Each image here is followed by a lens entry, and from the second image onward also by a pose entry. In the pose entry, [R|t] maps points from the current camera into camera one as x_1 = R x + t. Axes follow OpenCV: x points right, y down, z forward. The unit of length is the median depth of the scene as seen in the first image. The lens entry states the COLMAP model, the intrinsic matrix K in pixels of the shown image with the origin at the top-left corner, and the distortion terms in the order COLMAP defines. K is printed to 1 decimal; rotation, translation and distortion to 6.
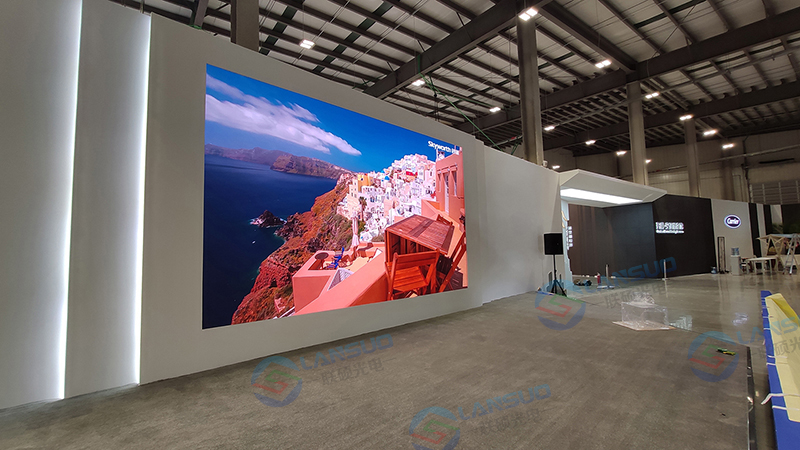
lens RADIAL K [[354.1, 0, 403.9], [0, 354.1, 228.1], [0, 0, 1]] dist [-0.001133, 0.000267]
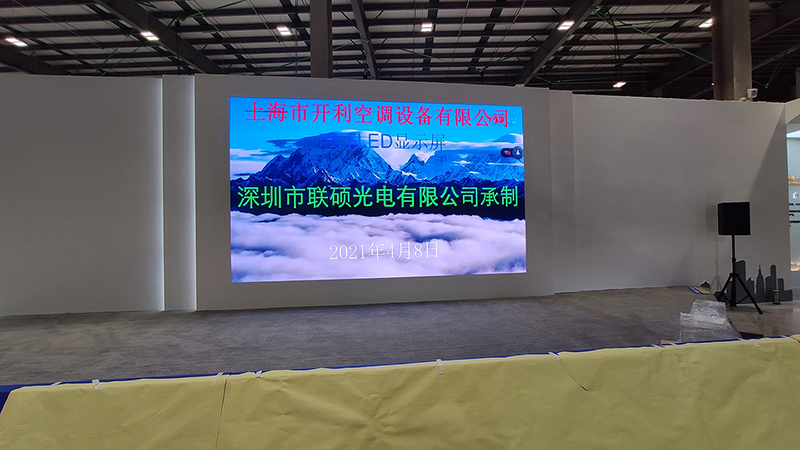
lens RADIAL K [[354.1, 0, 403.9], [0, 354.1, 228.1], [0, 0, 1]] dist [-0.001133, 0.000267]
pose [[0.793531, 0.007860, -0.608480, 0.430194], [0.038063, 0.997318, 0.062522, -0.002289], [0.607339, -0.072774, 0.791103, 0.133279]]
